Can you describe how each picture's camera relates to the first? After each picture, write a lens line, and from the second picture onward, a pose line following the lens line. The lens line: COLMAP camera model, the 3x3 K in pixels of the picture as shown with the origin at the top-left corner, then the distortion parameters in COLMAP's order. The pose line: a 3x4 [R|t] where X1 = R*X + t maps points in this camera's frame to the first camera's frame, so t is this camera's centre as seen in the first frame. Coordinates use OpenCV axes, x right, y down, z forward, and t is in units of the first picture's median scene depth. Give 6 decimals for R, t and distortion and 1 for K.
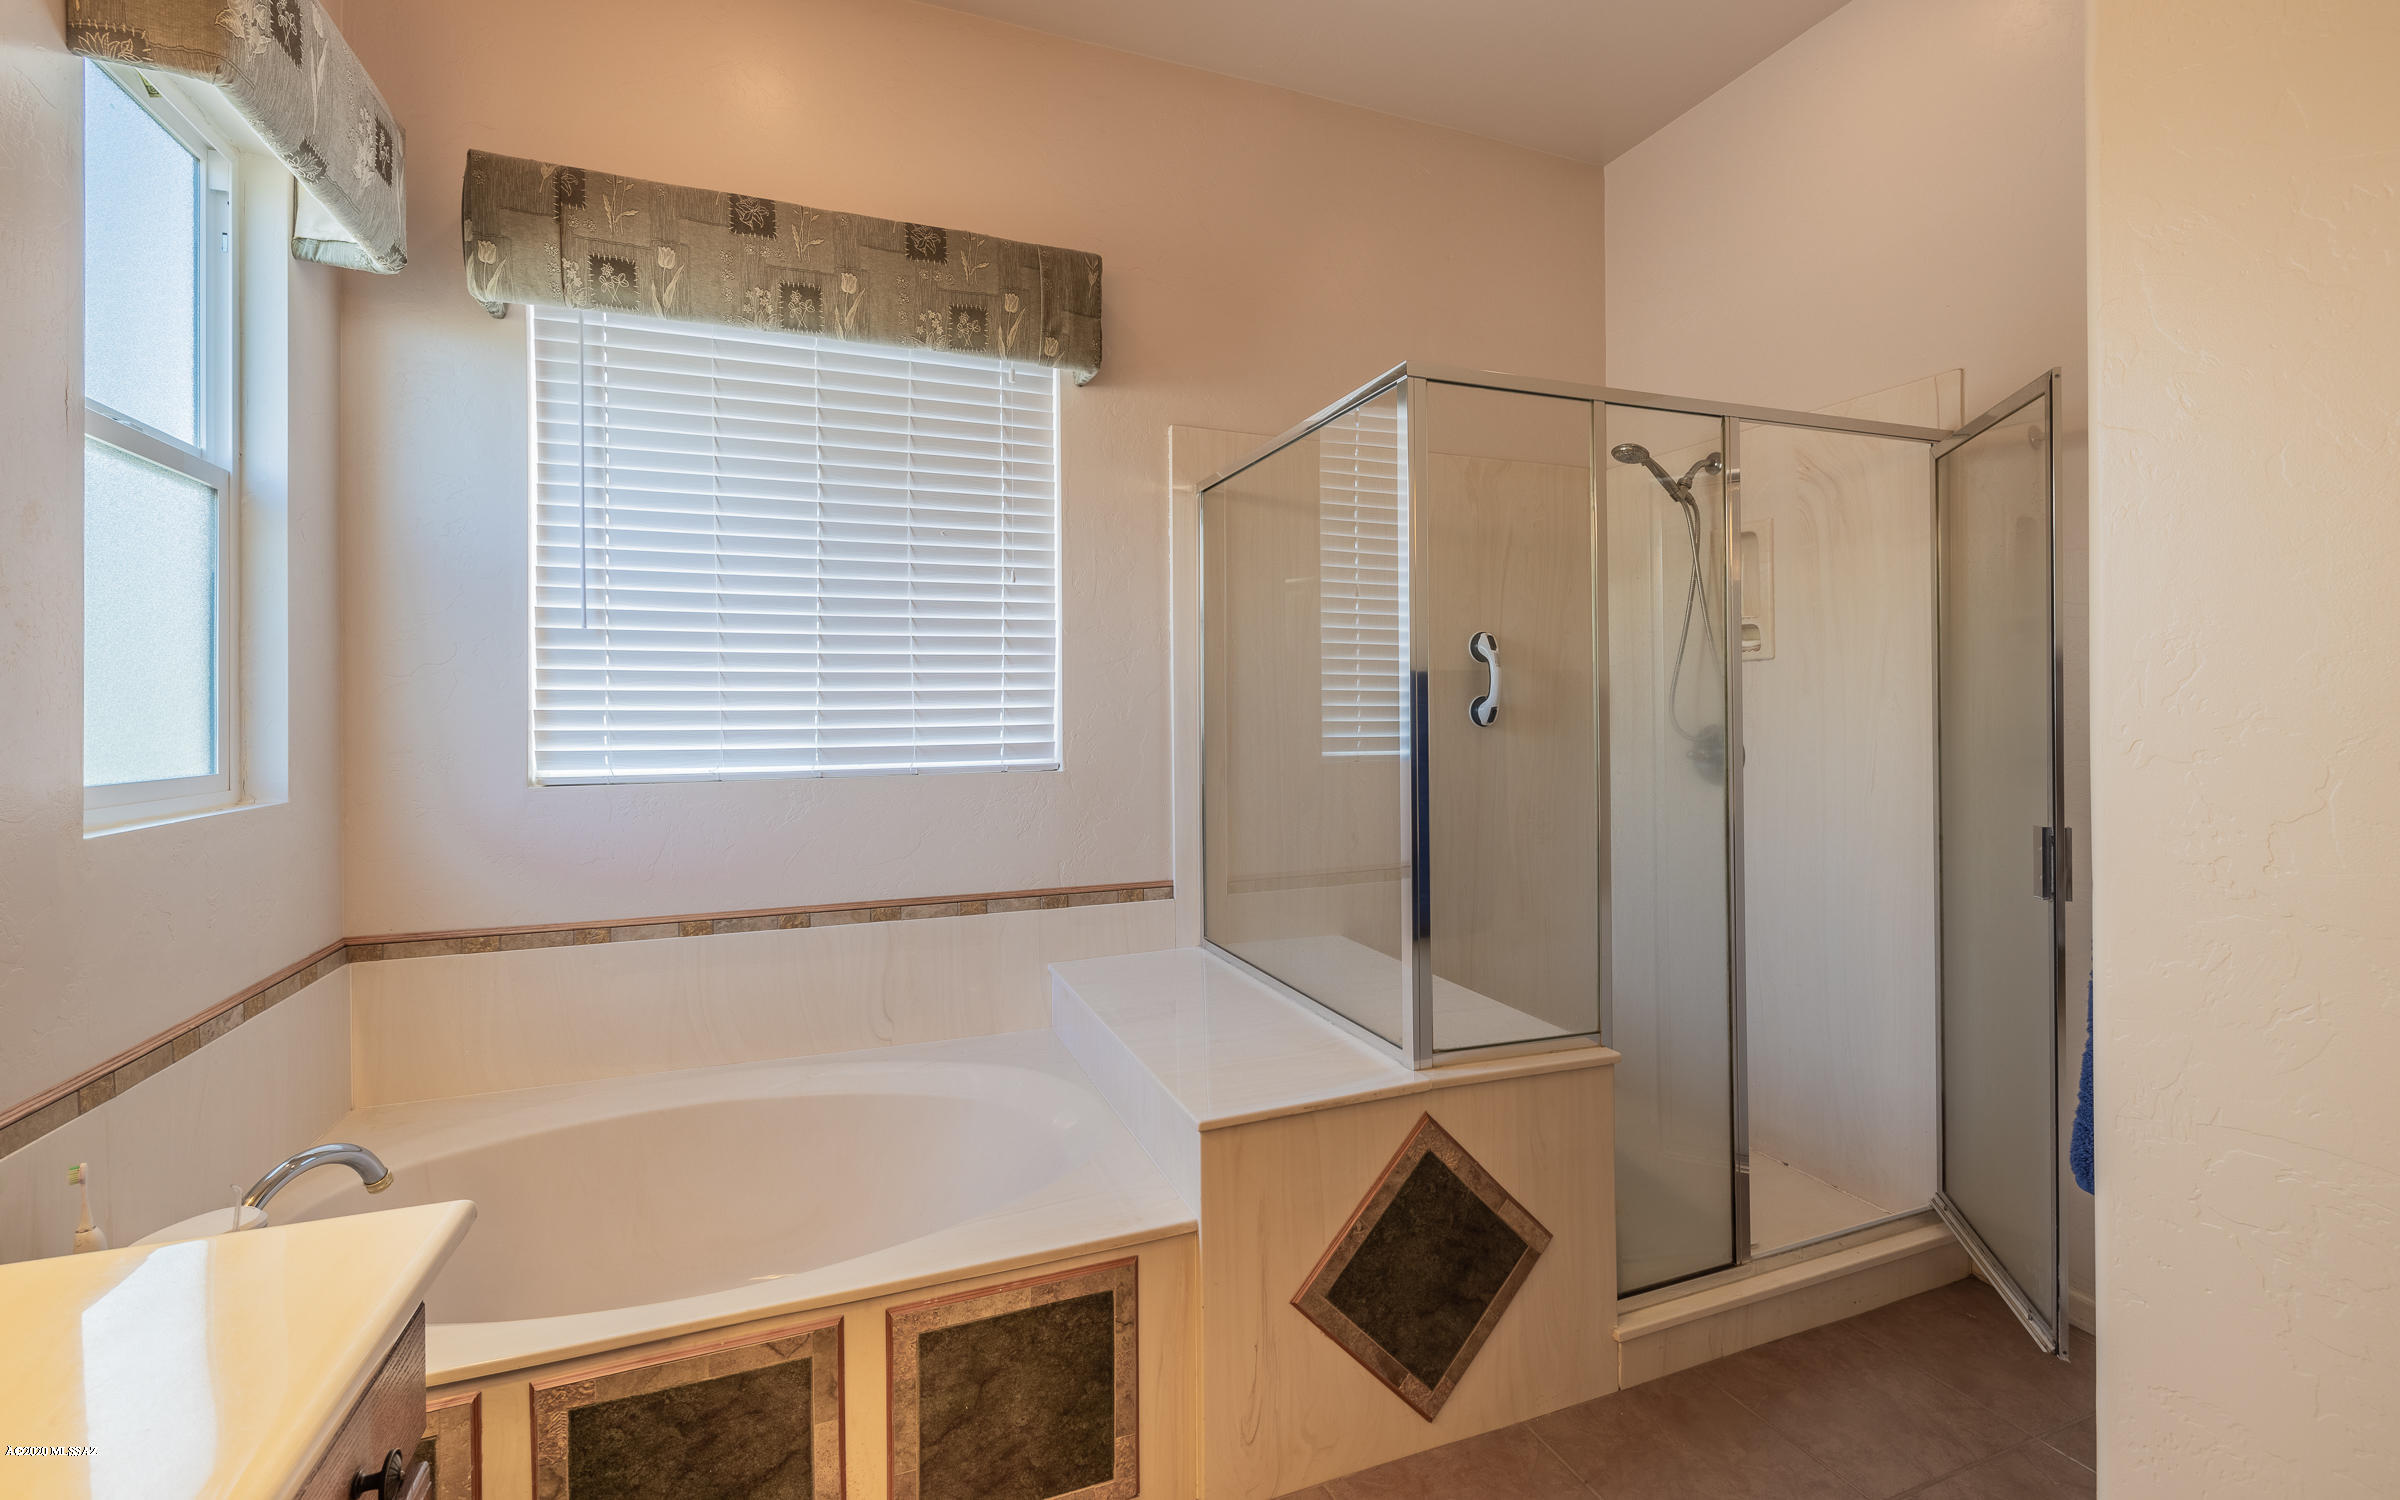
lens RADIAL K [[1014.4, 0, 1197.0], [0, 1014.4, 701.6], [0, 0, 1]] dist [-0.000397, 0.000307]
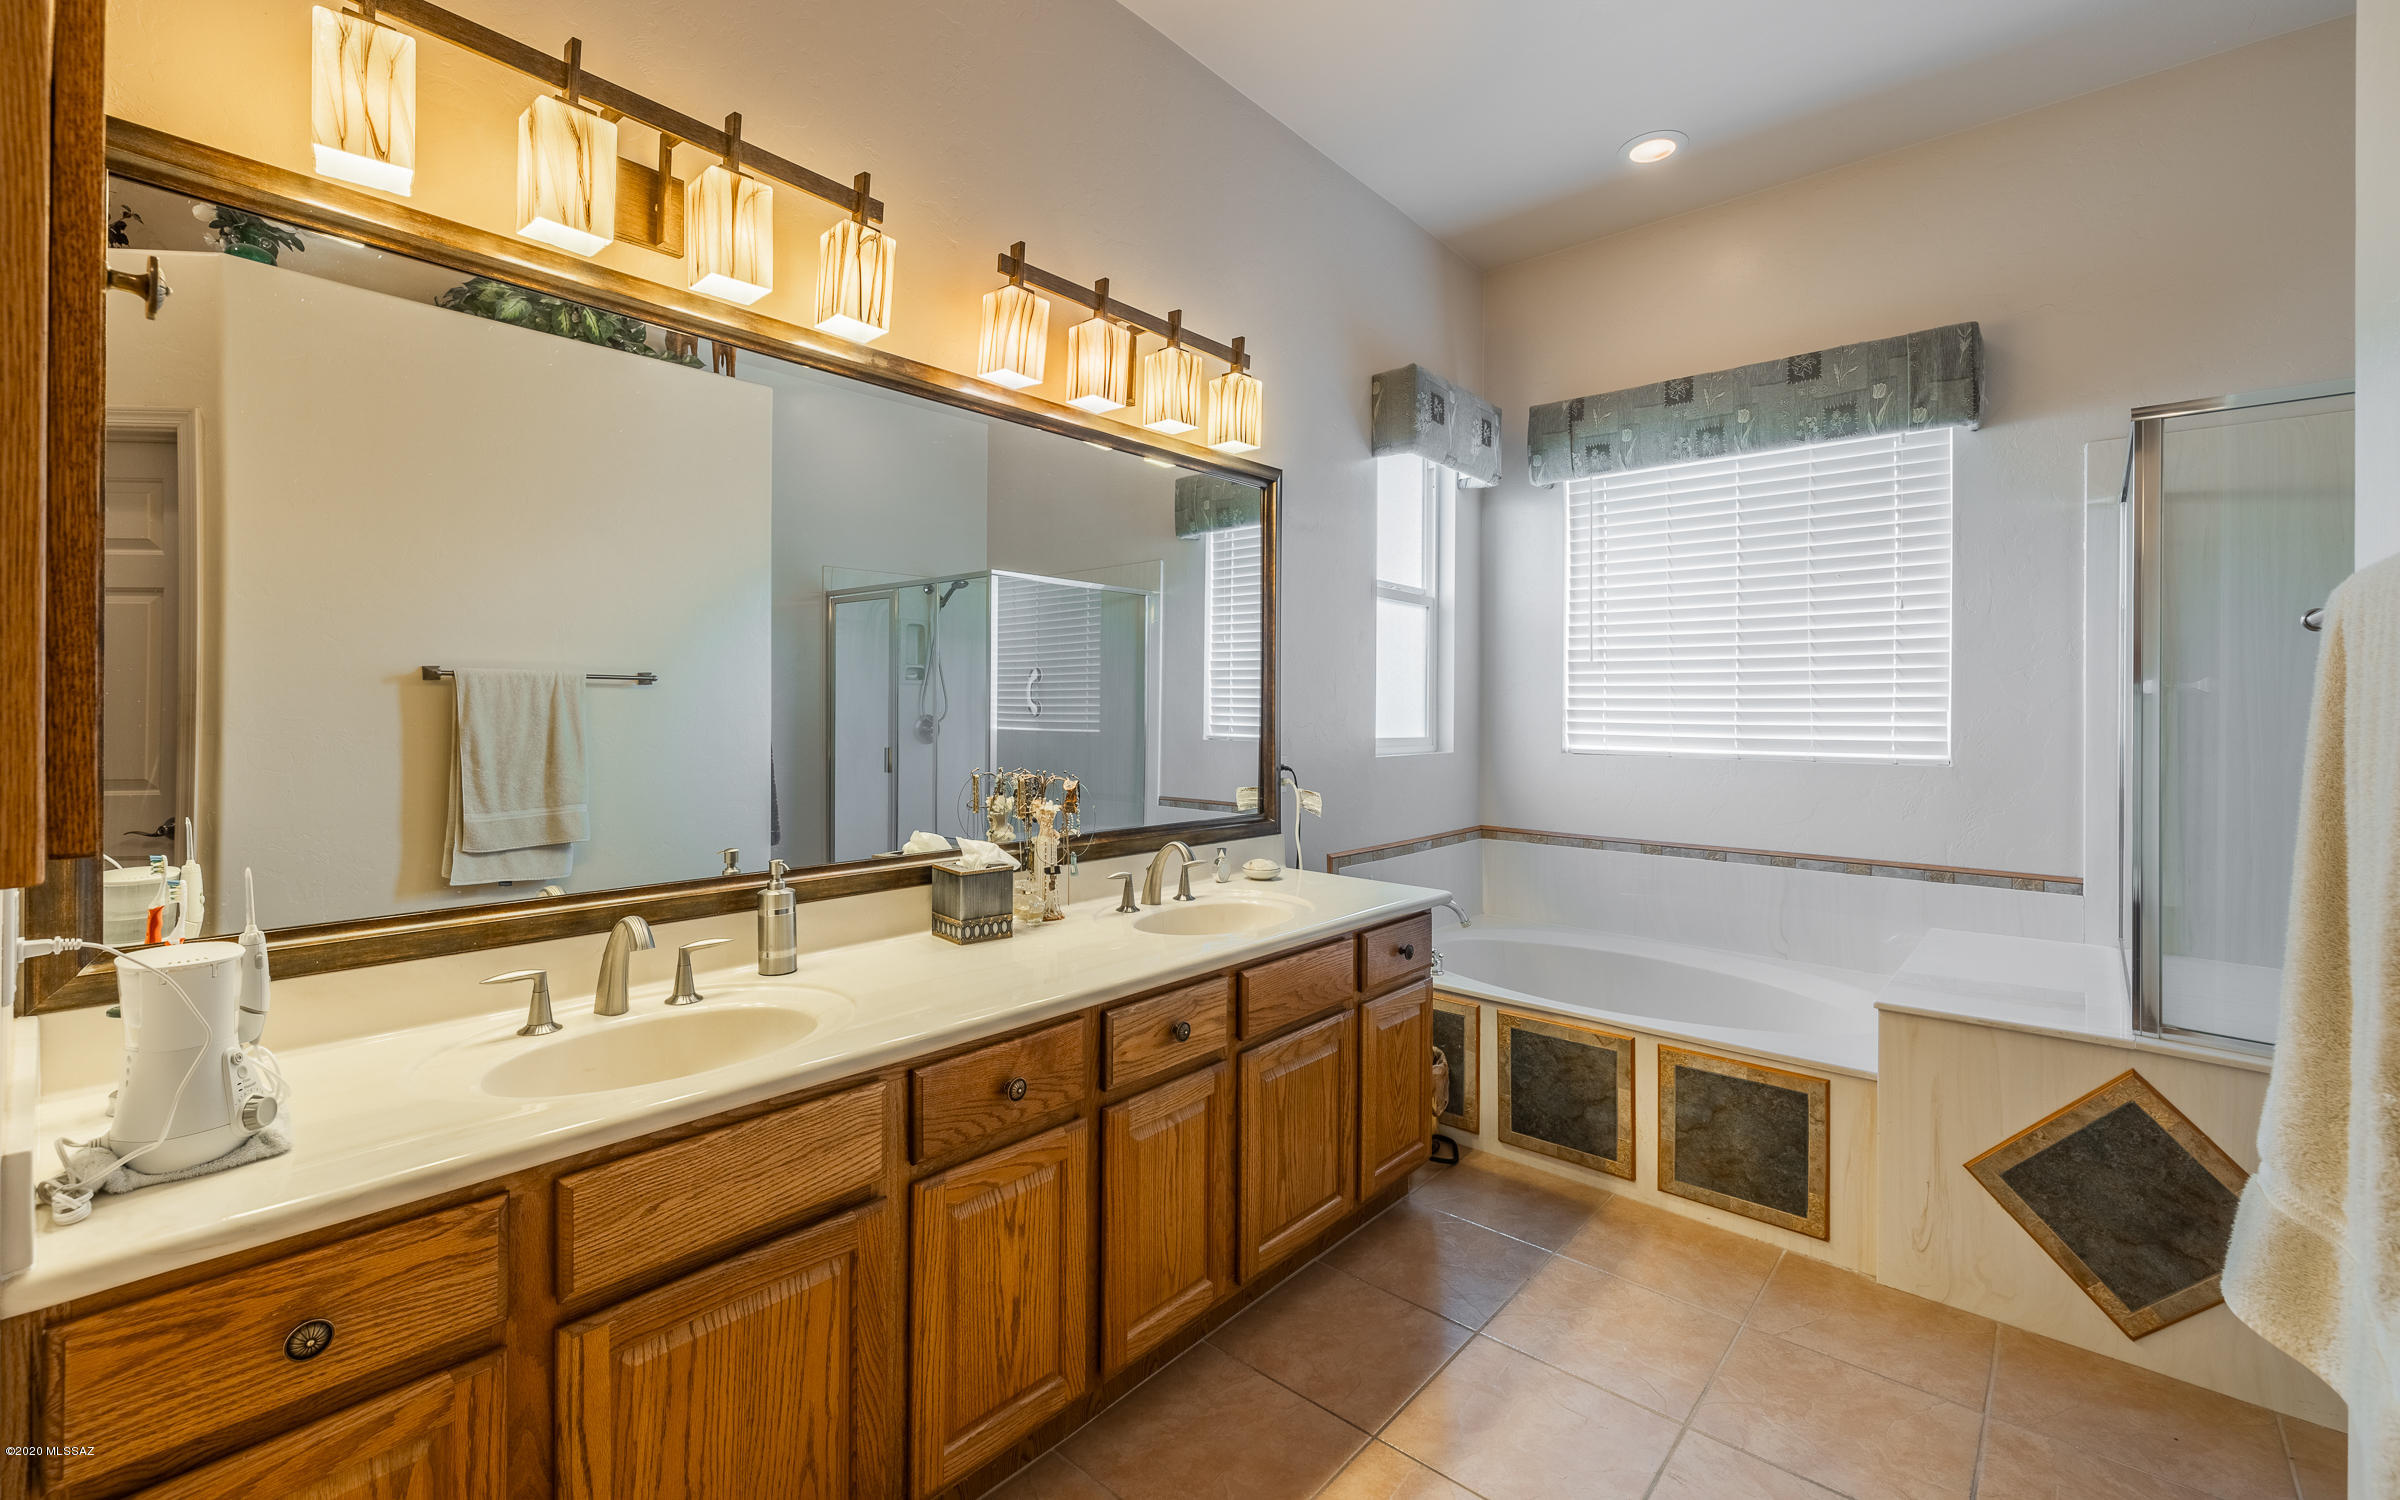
lens RADIAL K [[1014.4, 0, 1197.0], [0, 1014.4, 701.6], [0, 0, 1]] dist [-0.000397, 0.000307]
pose [[0.463929, 0.002628, -0.885869, 0.638803], [-0.005790, 0.999983, -0.000066, -0.001324], [0.885854, 0.005160, 0.463936, -0.395205]]
